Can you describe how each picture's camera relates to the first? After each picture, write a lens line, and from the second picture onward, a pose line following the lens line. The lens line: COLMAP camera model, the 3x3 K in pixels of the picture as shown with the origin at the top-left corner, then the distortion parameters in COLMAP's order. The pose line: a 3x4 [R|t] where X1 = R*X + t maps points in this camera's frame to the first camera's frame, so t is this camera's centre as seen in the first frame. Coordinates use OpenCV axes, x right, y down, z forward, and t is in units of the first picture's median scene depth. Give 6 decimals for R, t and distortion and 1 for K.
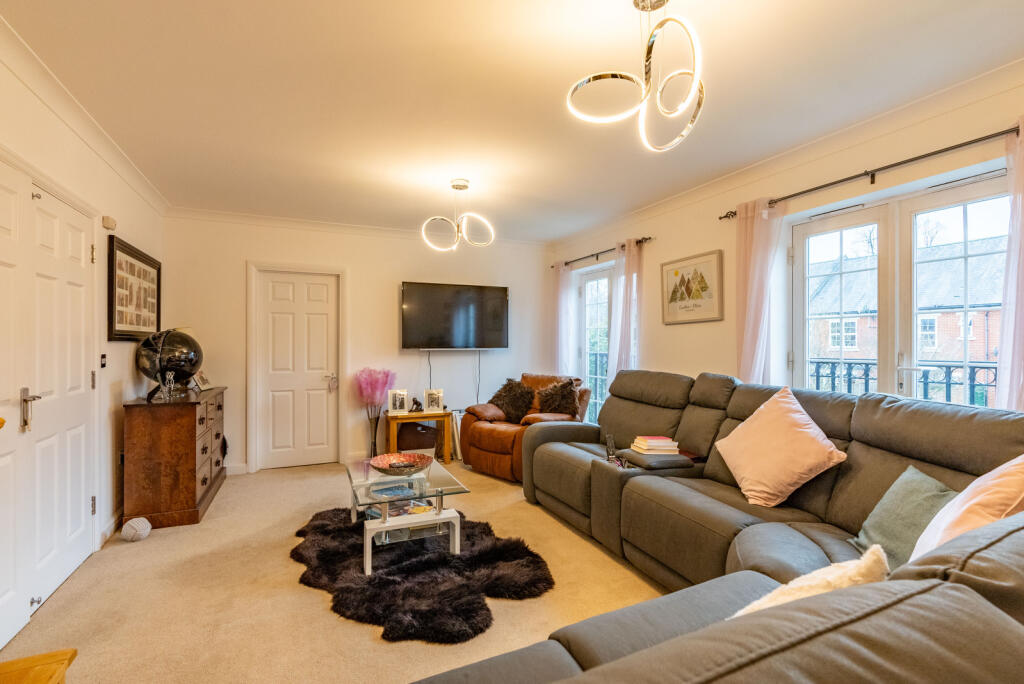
lens RADIAL K [[475.2, 0, 519.7], [0, 475.2, 343.4], [0, 0, 1]] dist [-0.013303, 0.004897]
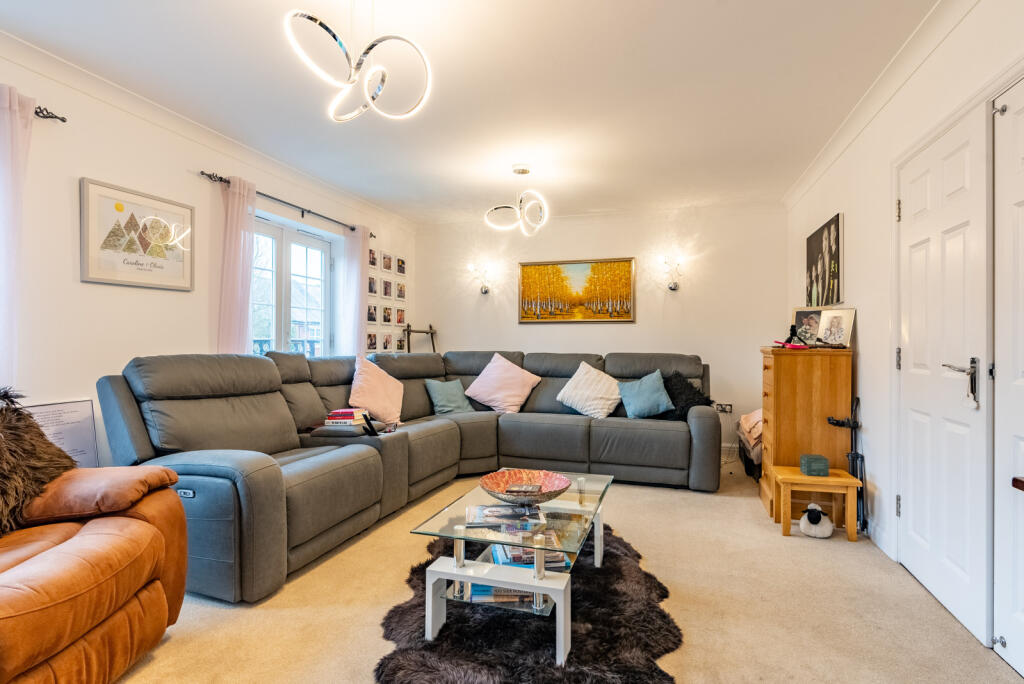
lens RADIAL K [[514.6, 0, 512.0], [0, 514.6, 342.0], [0, 0, 1]] dist [0.000417, 0.000049]
pose [[-0.738266, -0.002306, 0.674506, -0.578690], [-0.009361, 0.999933, -0.006827, 0.039078], [-0.674445, -0.011355, -0.738238, 1.230197]]
